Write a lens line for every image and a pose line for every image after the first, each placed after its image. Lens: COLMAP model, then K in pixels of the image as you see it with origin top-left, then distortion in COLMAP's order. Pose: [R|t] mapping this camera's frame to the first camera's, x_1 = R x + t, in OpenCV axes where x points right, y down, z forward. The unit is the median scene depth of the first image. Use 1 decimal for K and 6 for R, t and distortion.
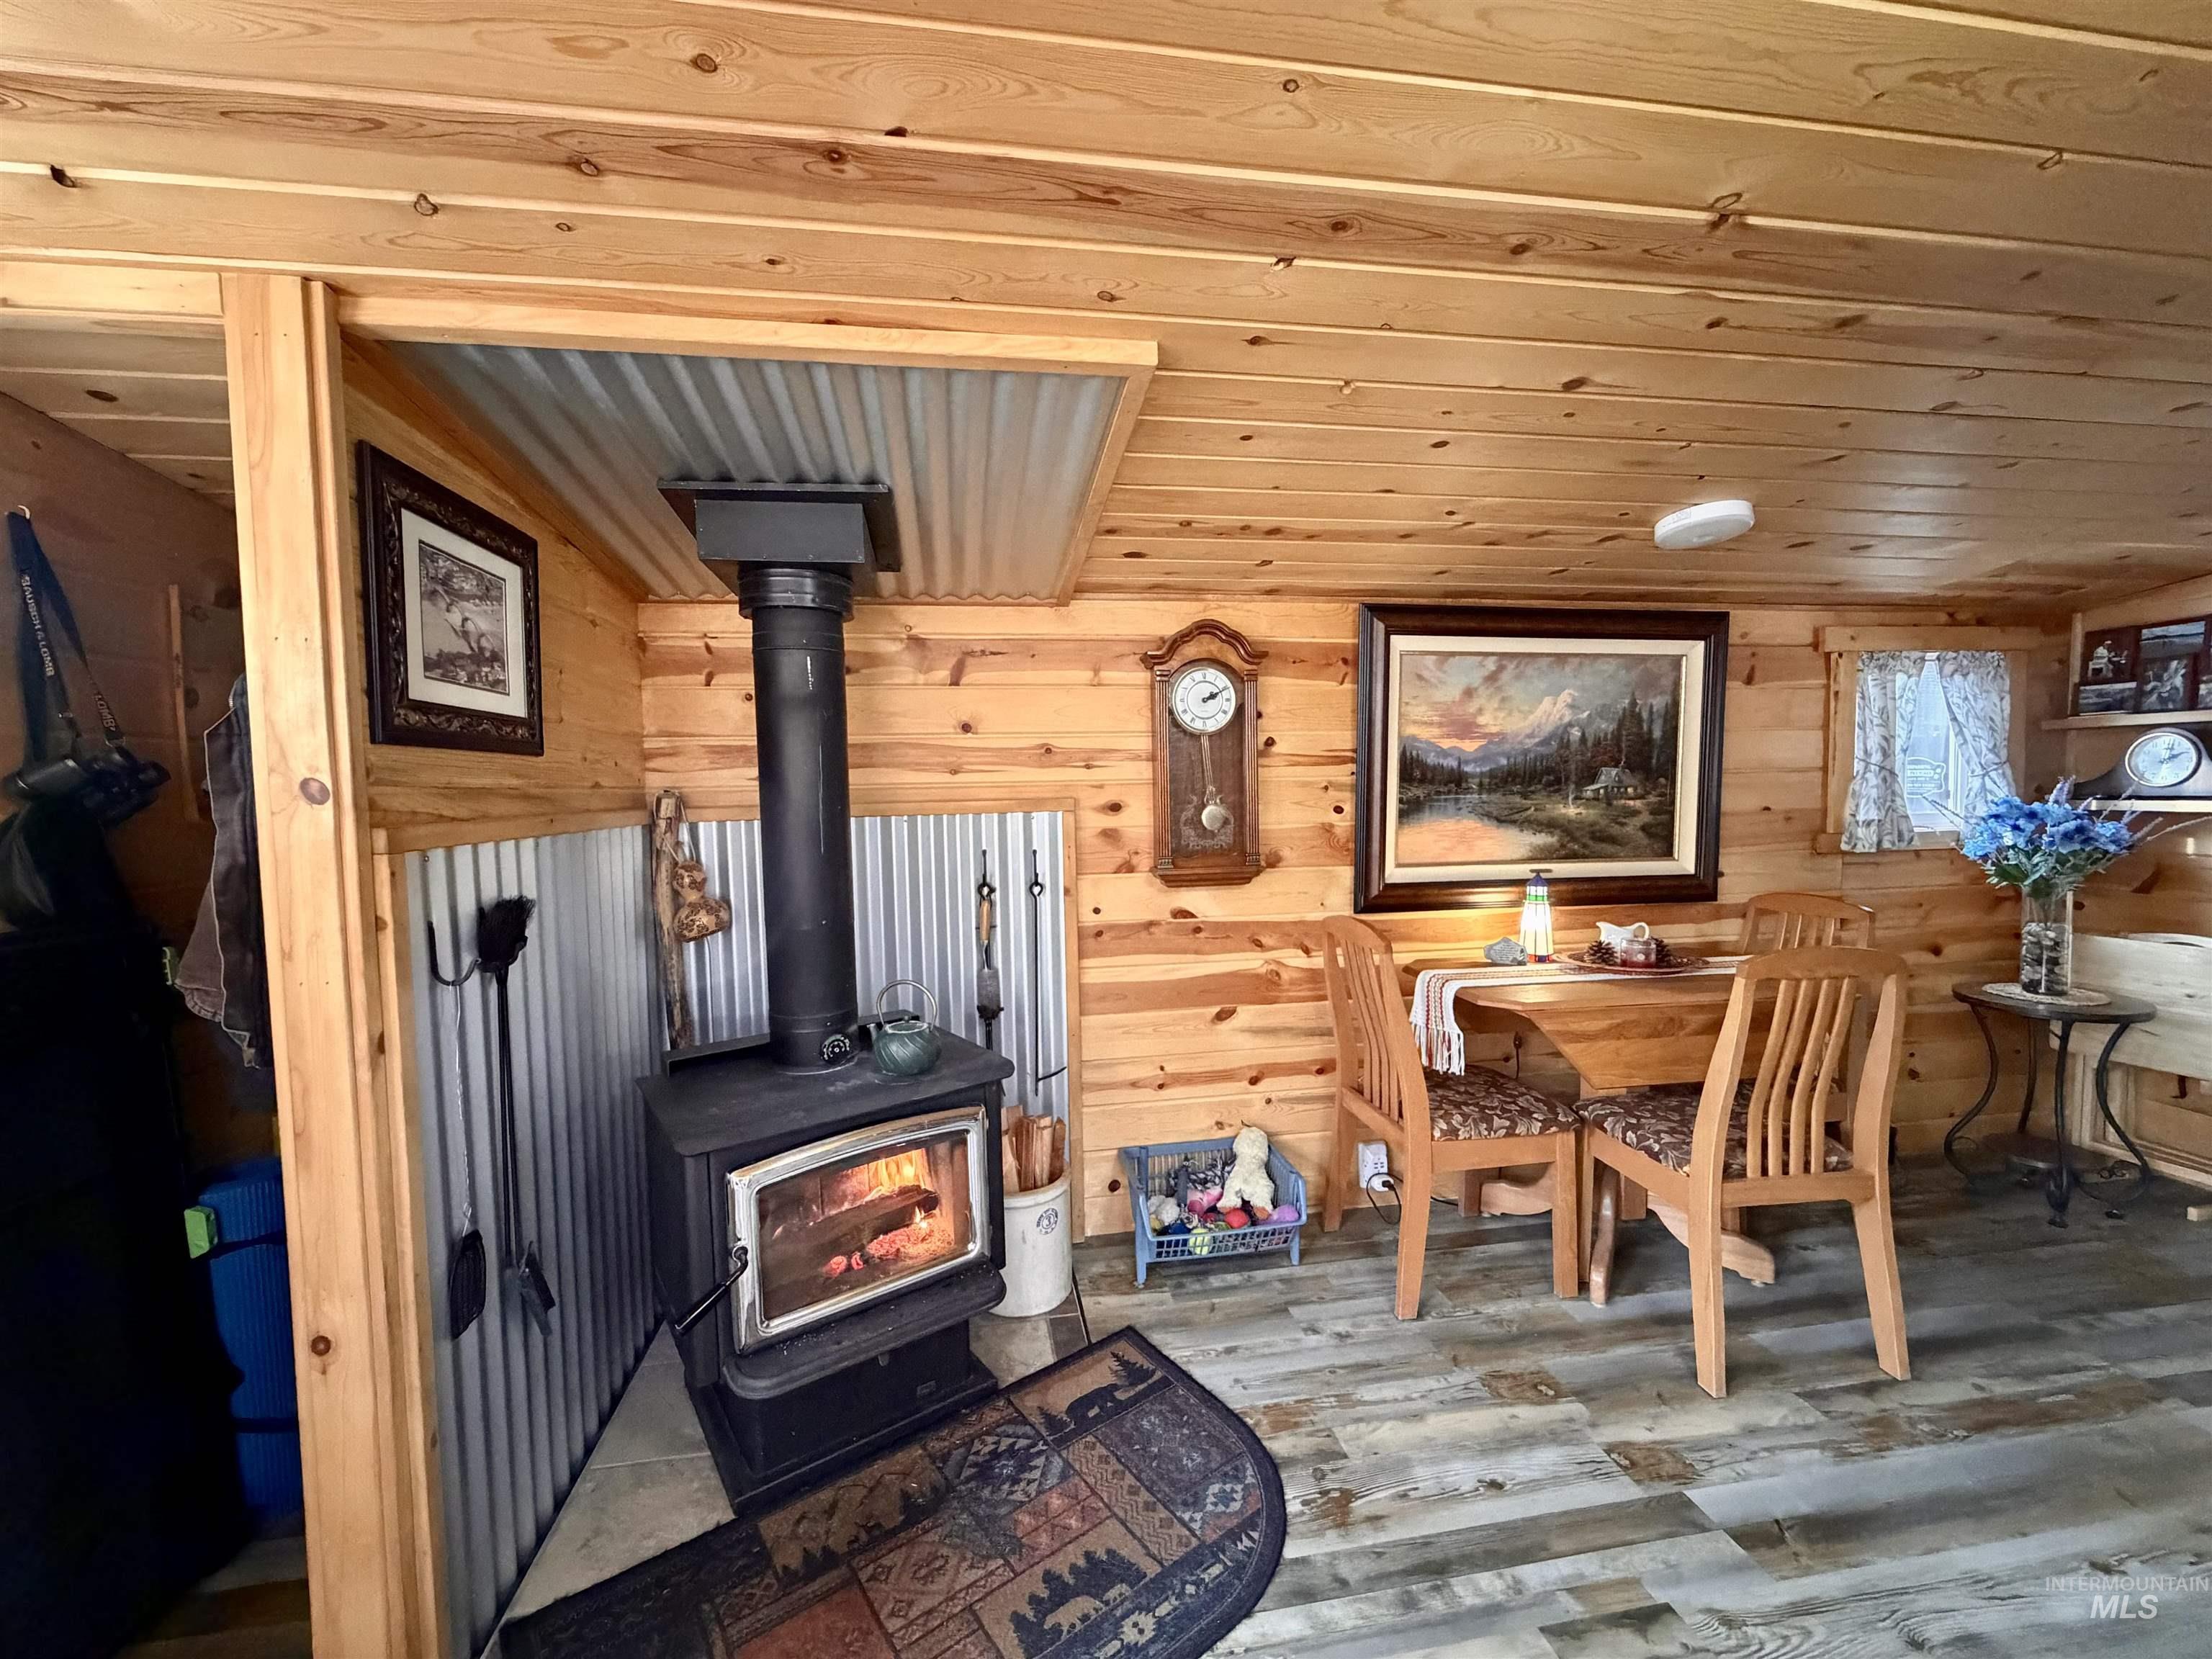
lens RADIAL K [[883.9, 0, 1094.9], [0, 883.9, 830.8], [0, 0, 1]] dist [0.001562, 0.000359]
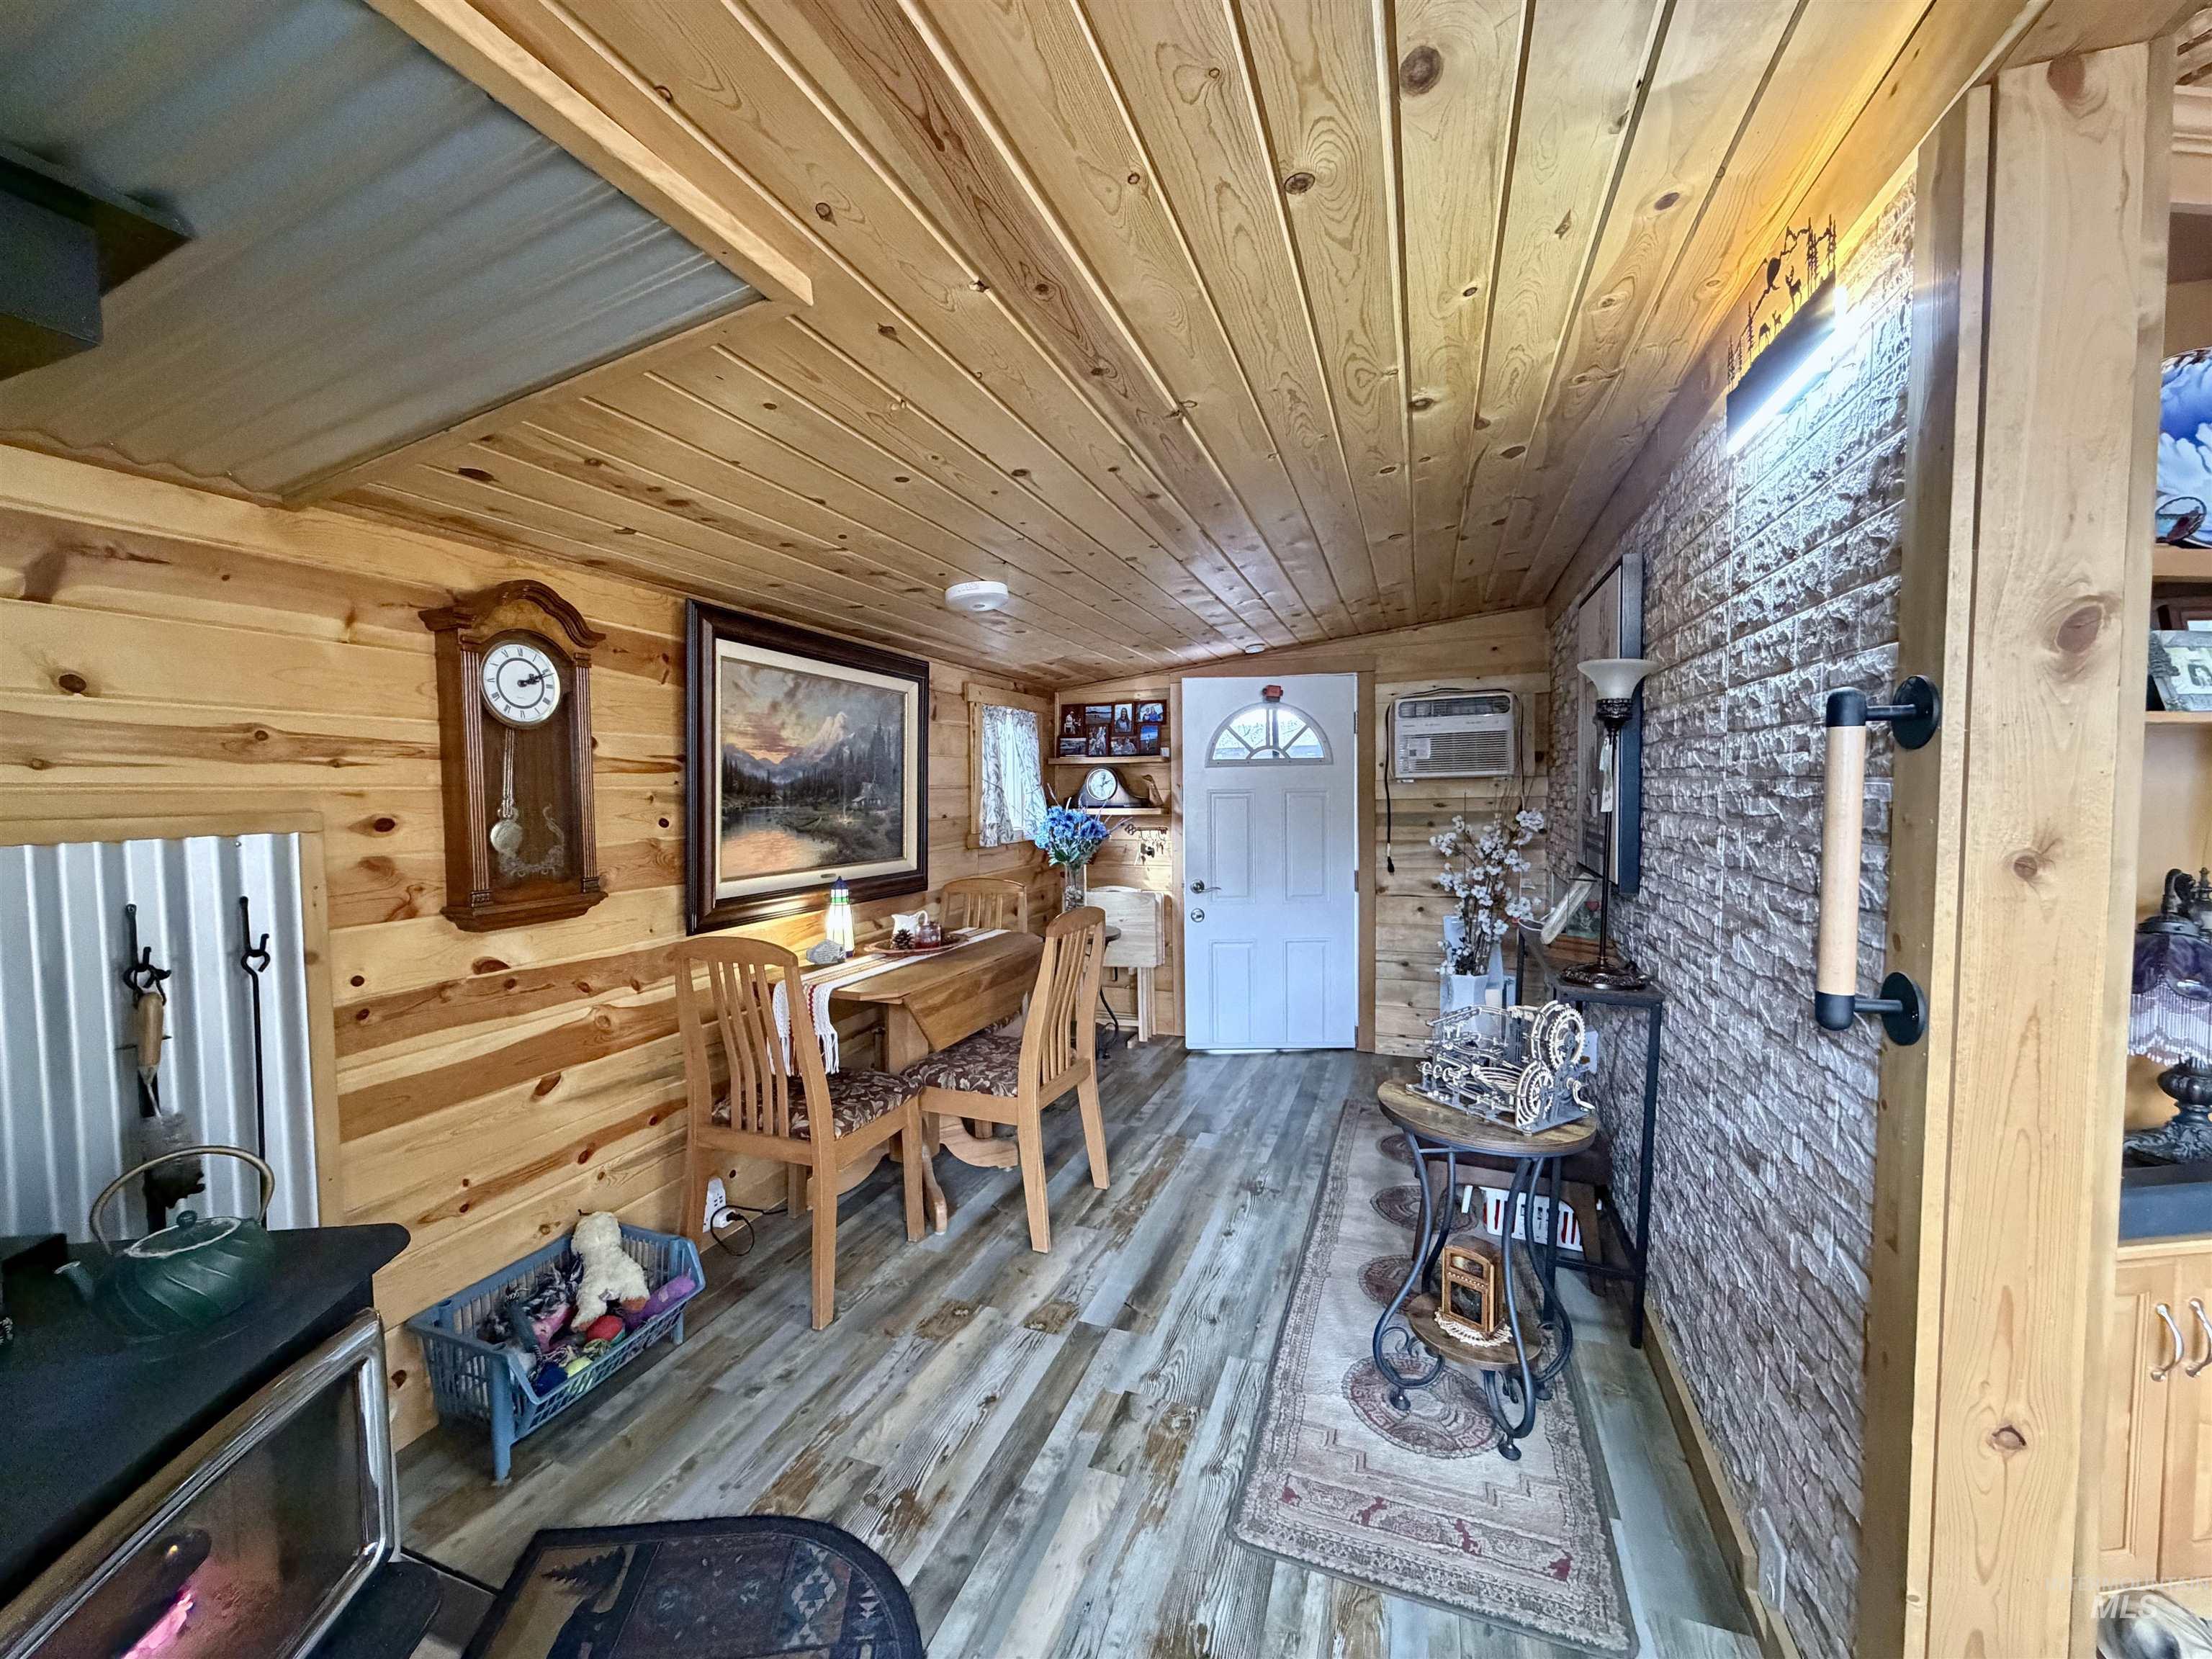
lens RADIAL K [[883.9, 0, 1094.9], [0, 883.9, 830.8], [0, 0, 1]] dist [0.001562, 0.000359]
pose [[0.493131, -0.026517, 0.869551, -0.300090], [0.043343, 0.999043, 0.005886, -0.002319], [-0.868875, 0.034787, 0.493808, 0.185200]]
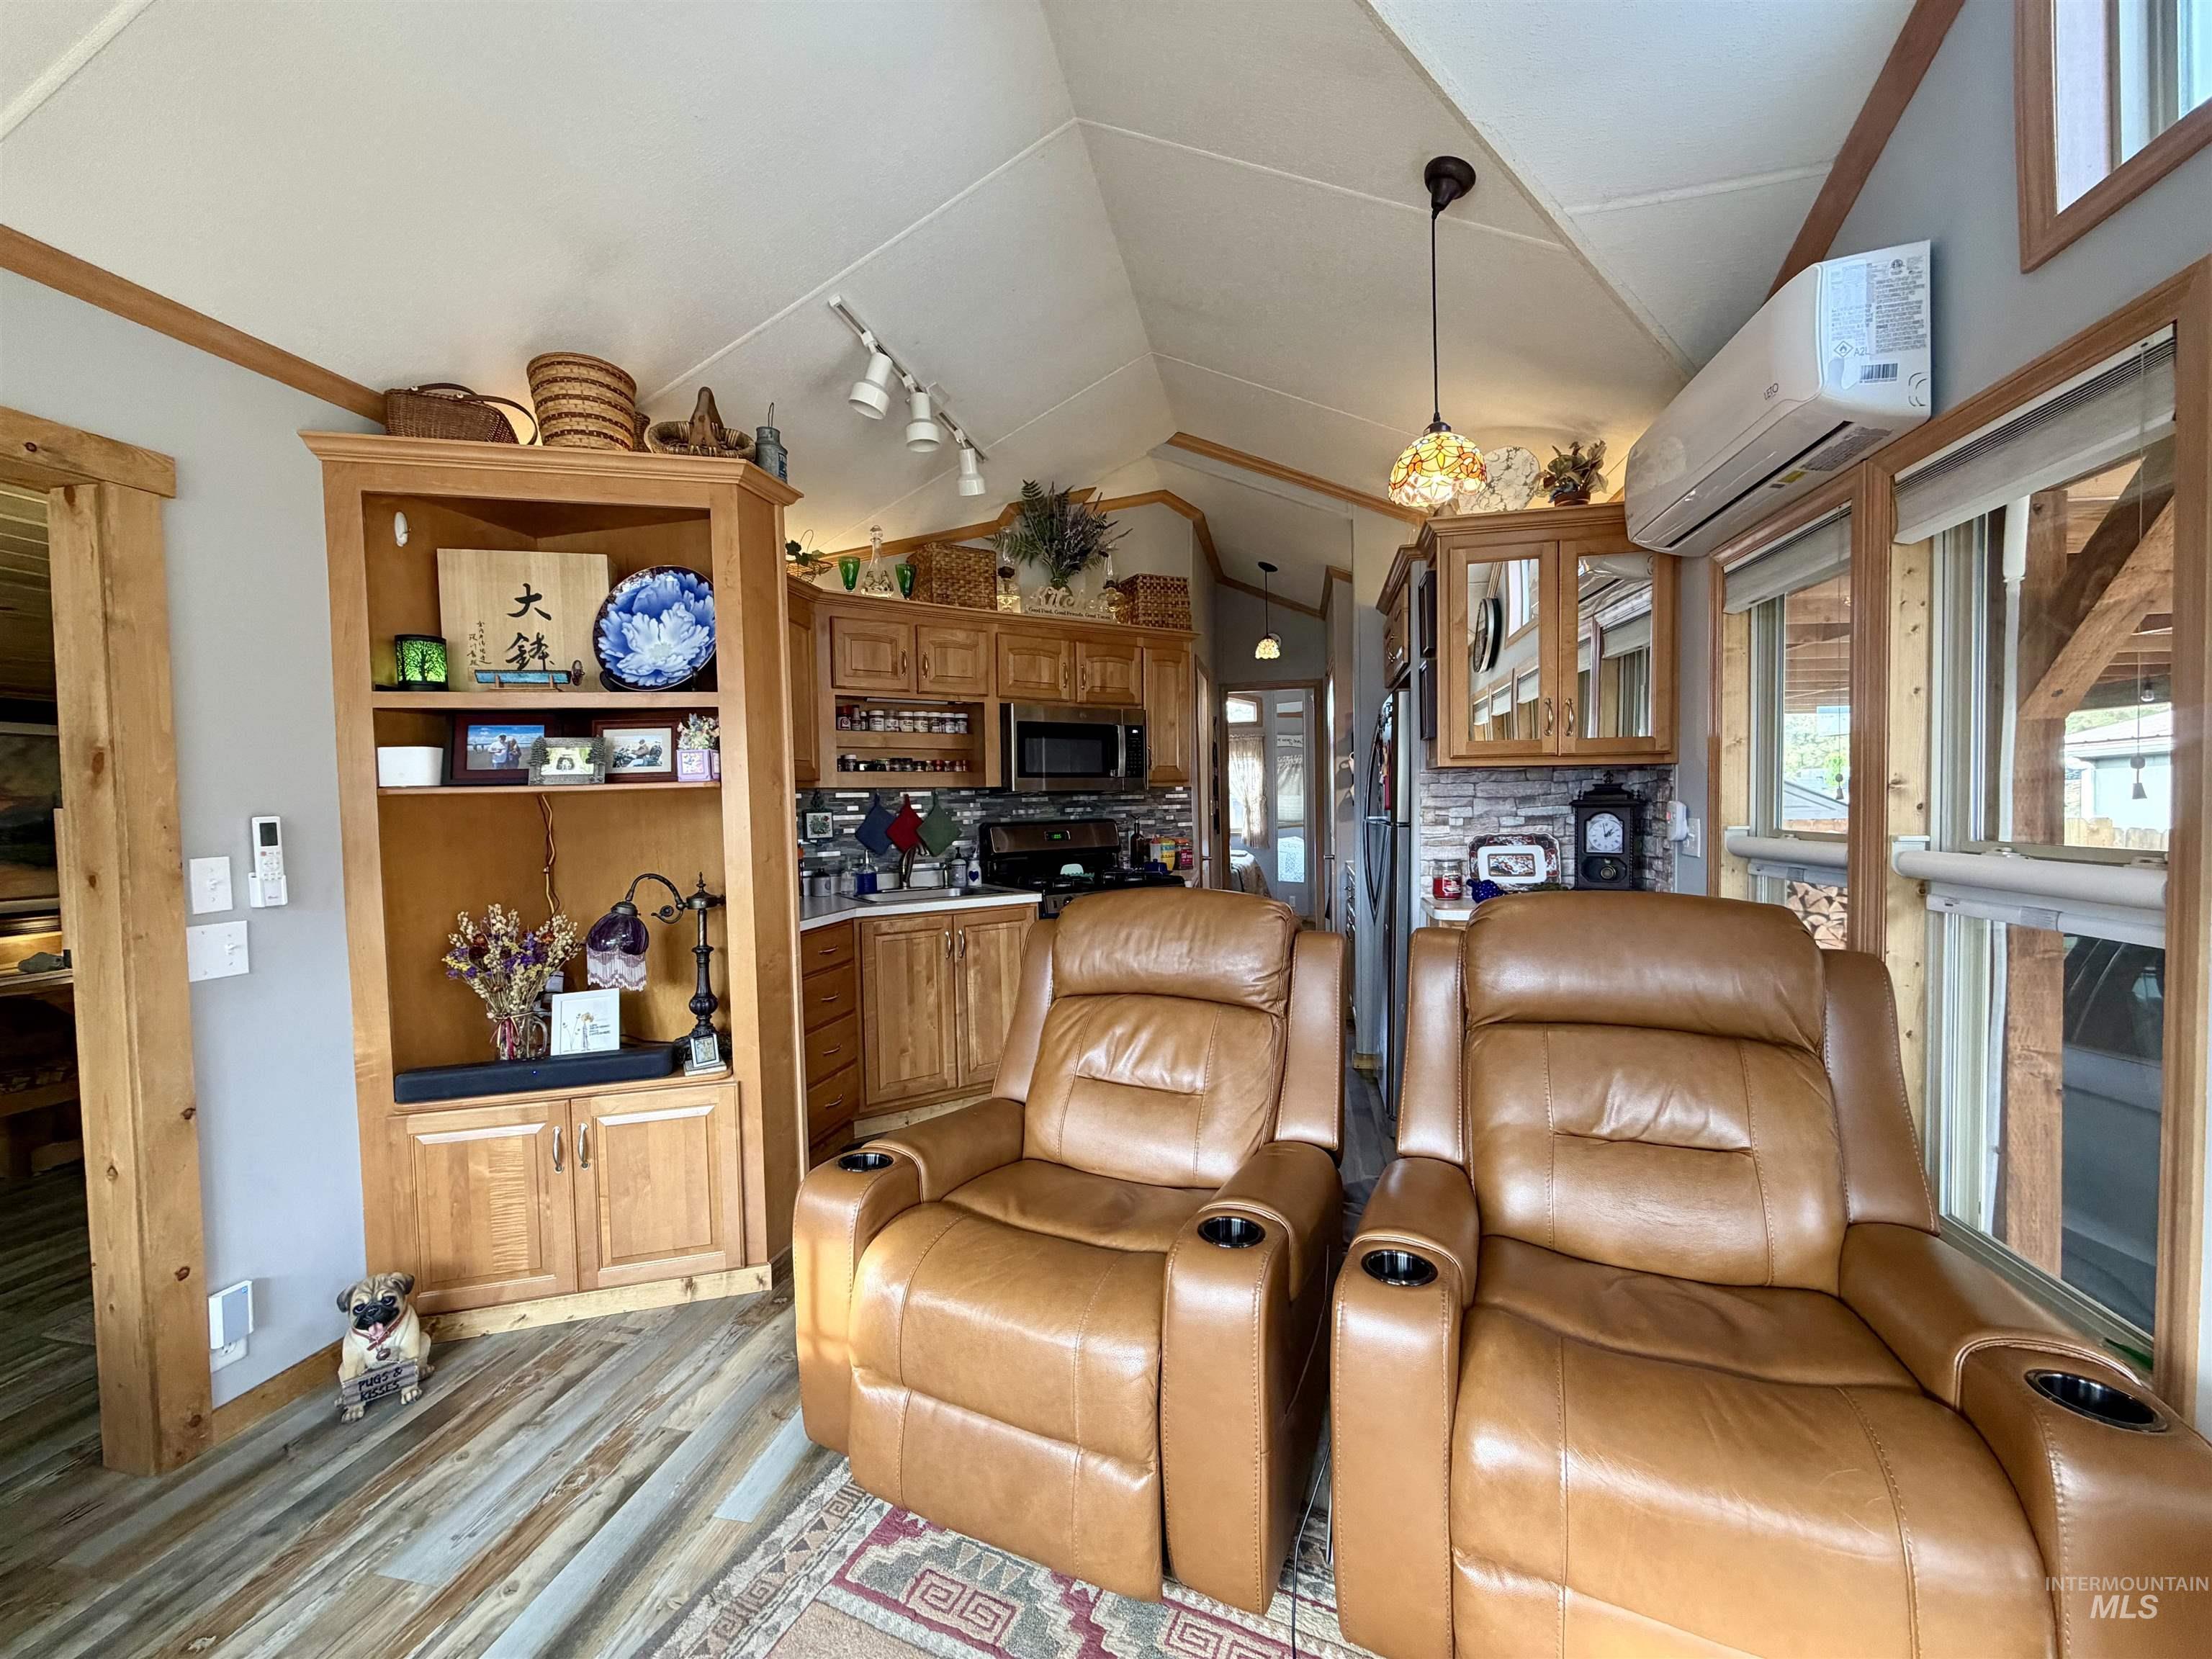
lens RADIAL K [[883.9, 0, 1094.9], [0, 883.9, 830.8], [0, 0, 1]] dist [0.001562, 0.000359]
pose [[0.373507, -0.017563, 0.927461, -0.168738], [0.062421, 0.998030, -0.006239, 0.045475], [-0.925525, 0.060223, 0.373867, -0.951156]]
